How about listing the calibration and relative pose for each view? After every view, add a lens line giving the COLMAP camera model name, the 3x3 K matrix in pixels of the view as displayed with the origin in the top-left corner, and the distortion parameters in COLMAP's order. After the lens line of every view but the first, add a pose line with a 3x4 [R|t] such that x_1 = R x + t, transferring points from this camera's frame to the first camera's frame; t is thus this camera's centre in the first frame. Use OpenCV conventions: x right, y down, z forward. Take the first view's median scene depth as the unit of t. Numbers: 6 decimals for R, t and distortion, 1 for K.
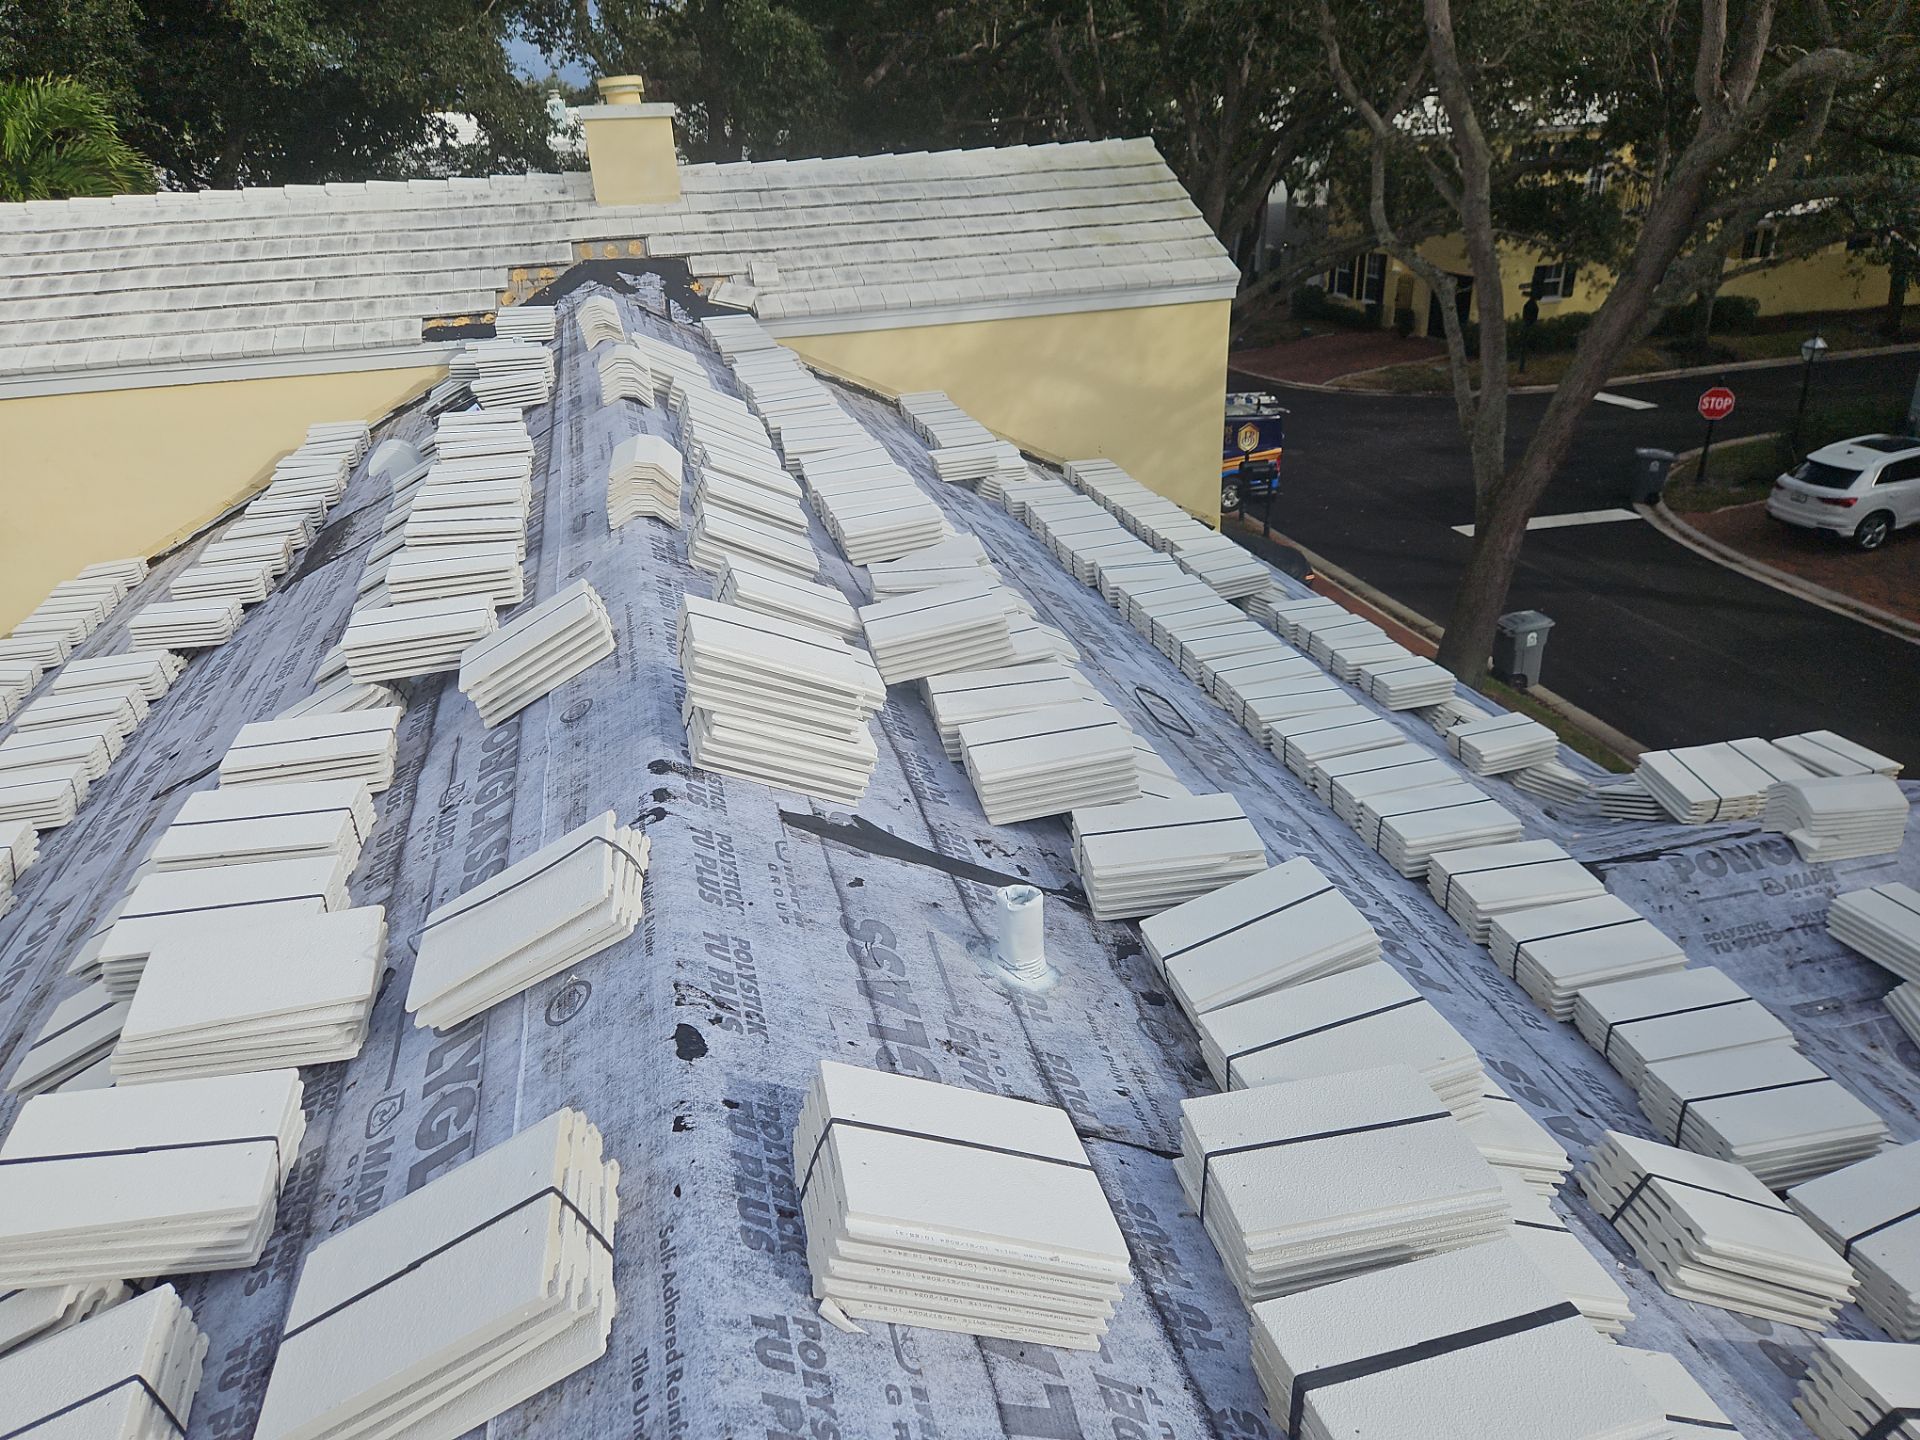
lens RADIAL K [[1290.7, 0, 940.1], [0, 1290.7, 732.6], [0, 0, 1]] dist [0.075303, -0.062731]
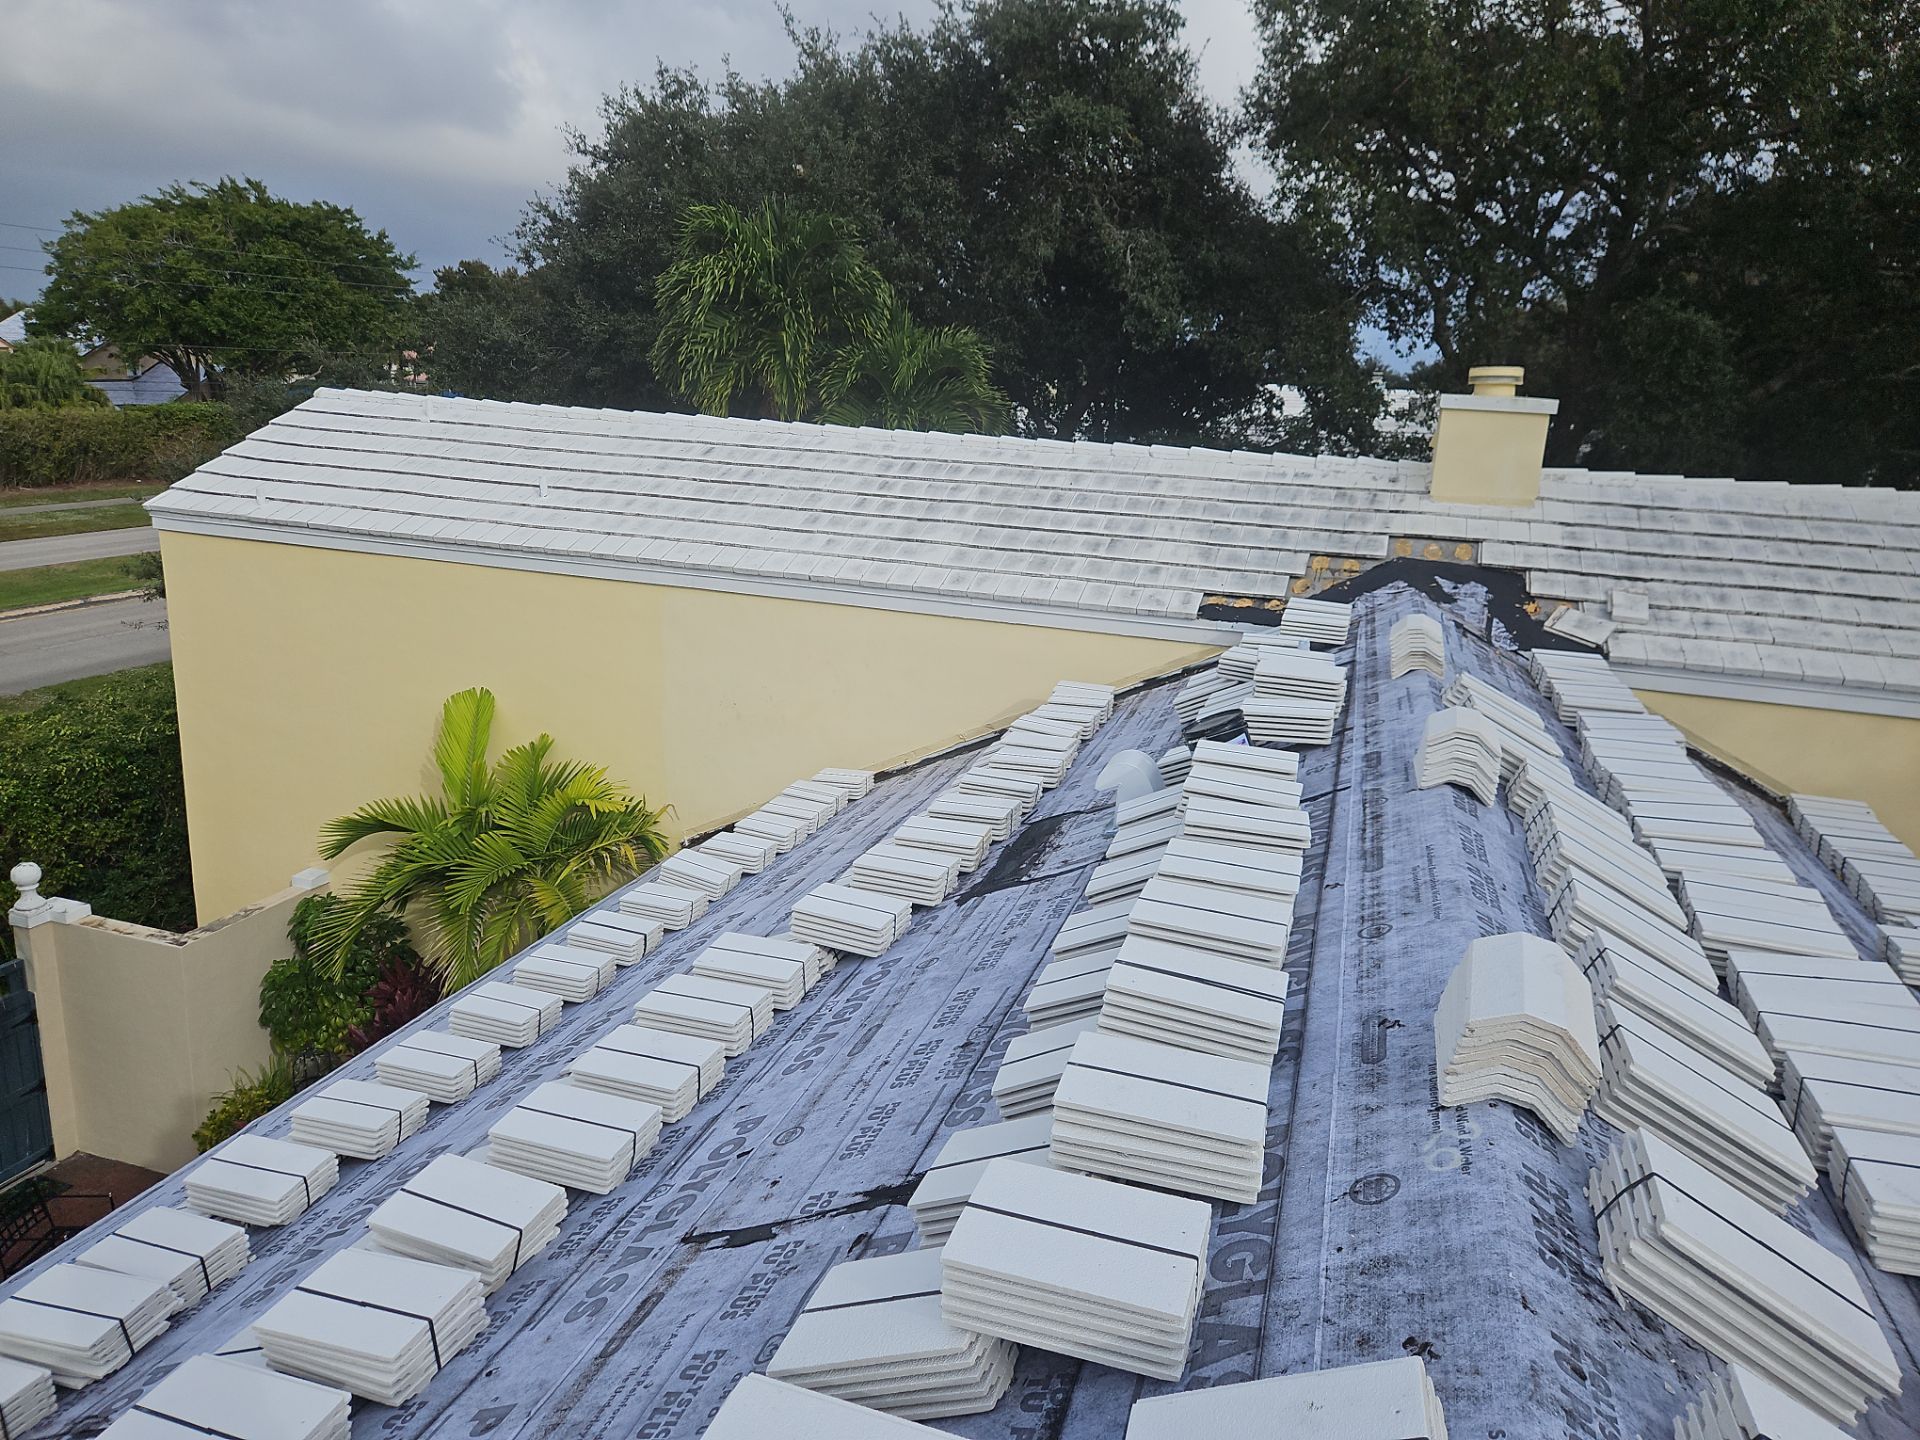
lens RADIAL K [[1279.5, 0, 961.4], [0, 1279.5, 708.8], [0, 0, 1]] dist [0.078389, -0.070020]
pose [[0.846376, 0.218276, -0.485801, -0.084957], [-0.309900, 0.943677, -0.115911, -0.082712], [0.433139, 0.248654, 0.866350, 0.170054]]
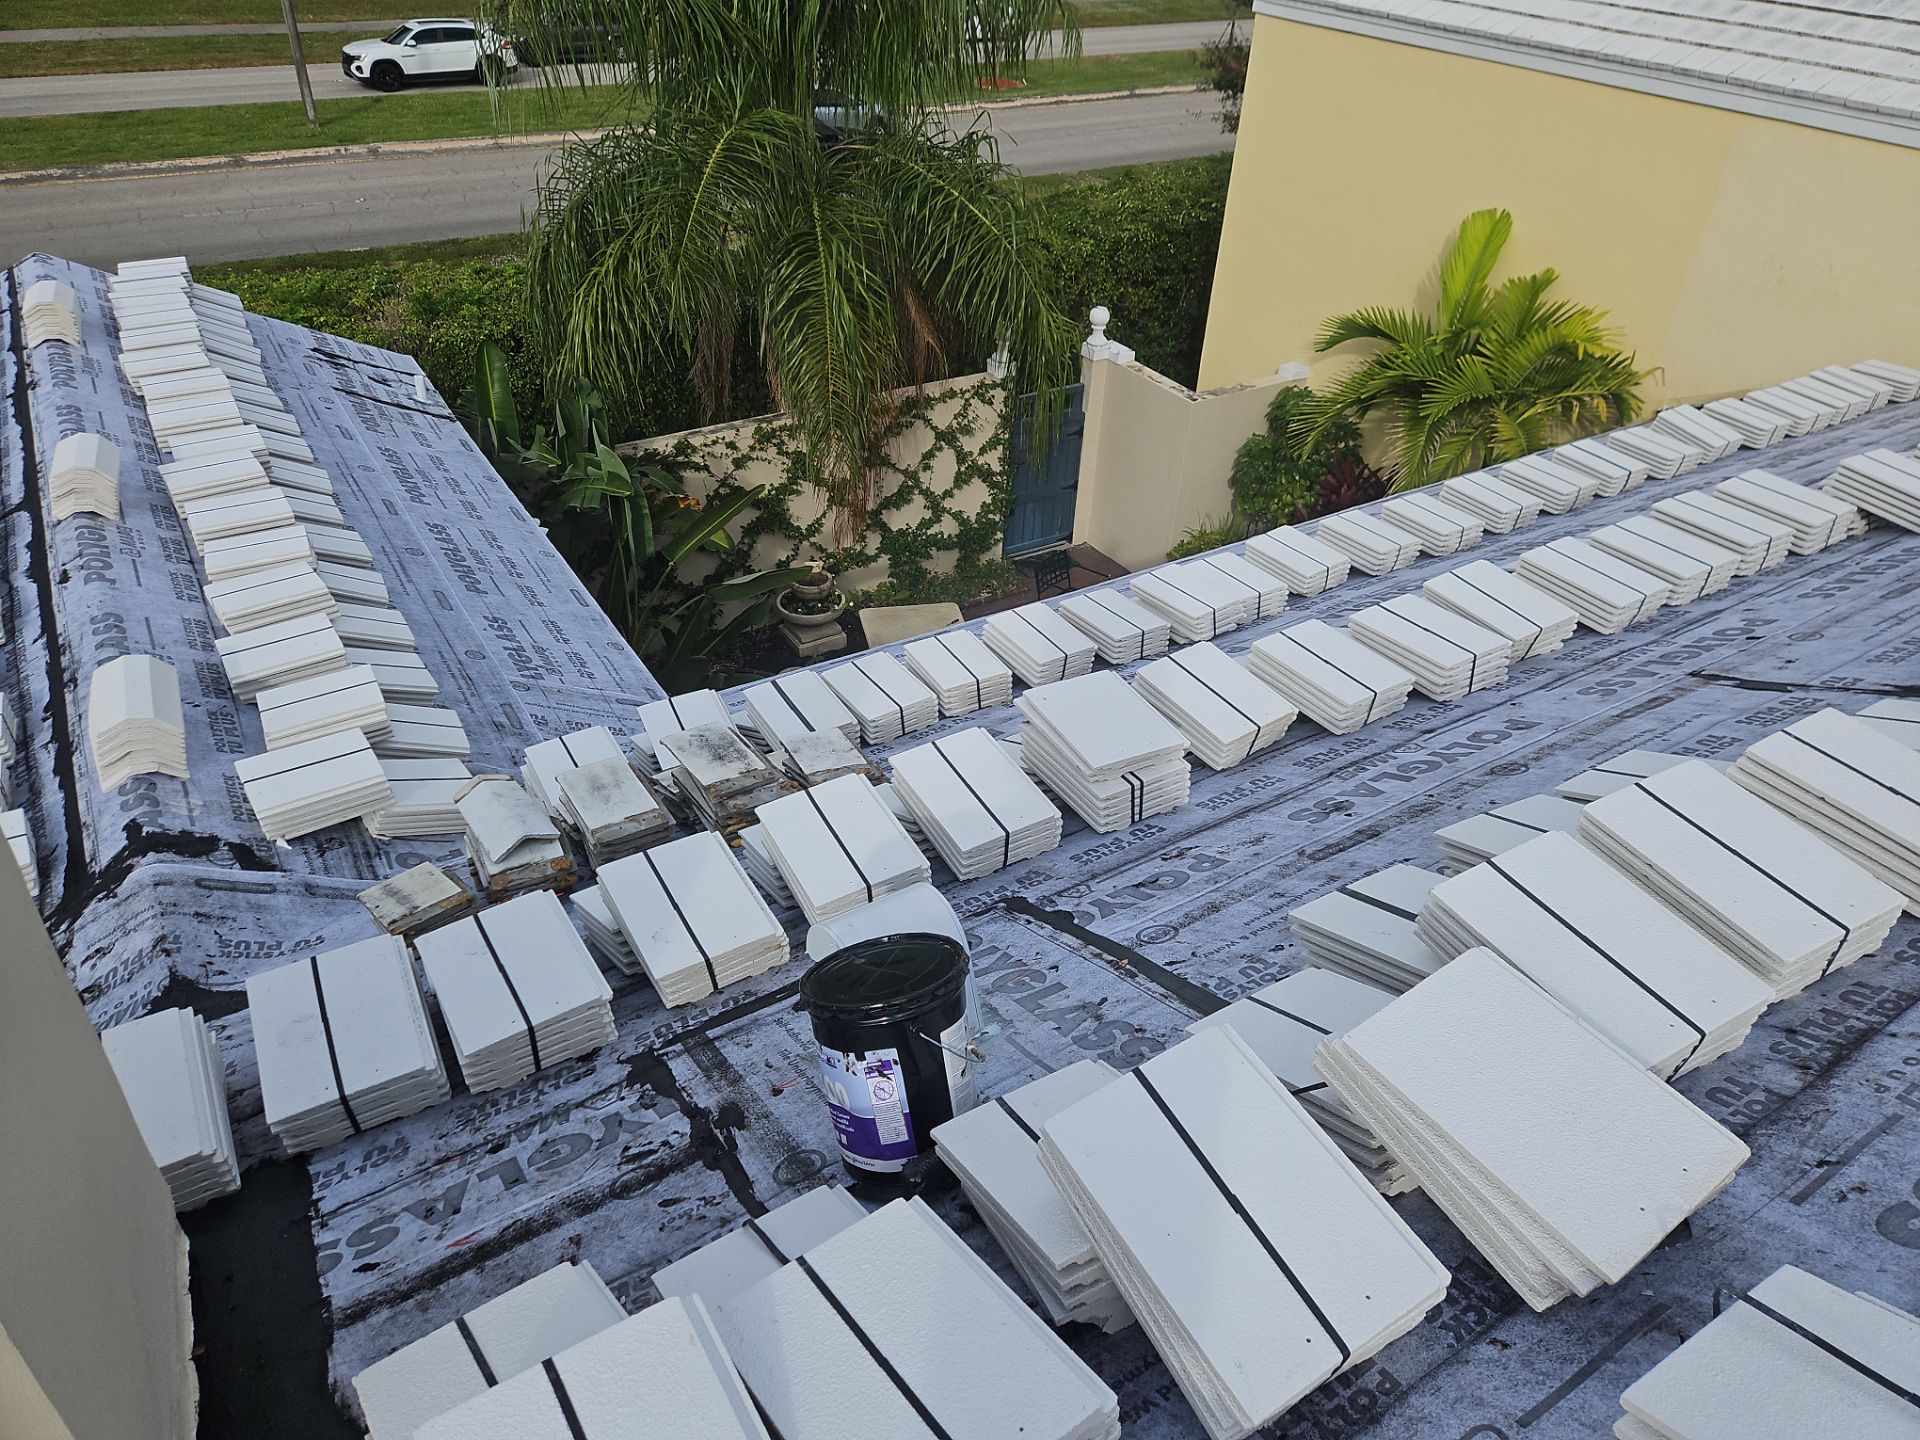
lens RADIAL K [[1279.5, 0, 961.4], [0, 1279.5, 708.8], [0, 0, 1]] dist [0.078389, -0.070020]
pose [[0.320773, 0.592817, -0.738697, -0.054183], [-0.465645, 0.777855, 0.422039, -0.029329], [0.824790, 0.208592, 0.525557, 0.082494]]
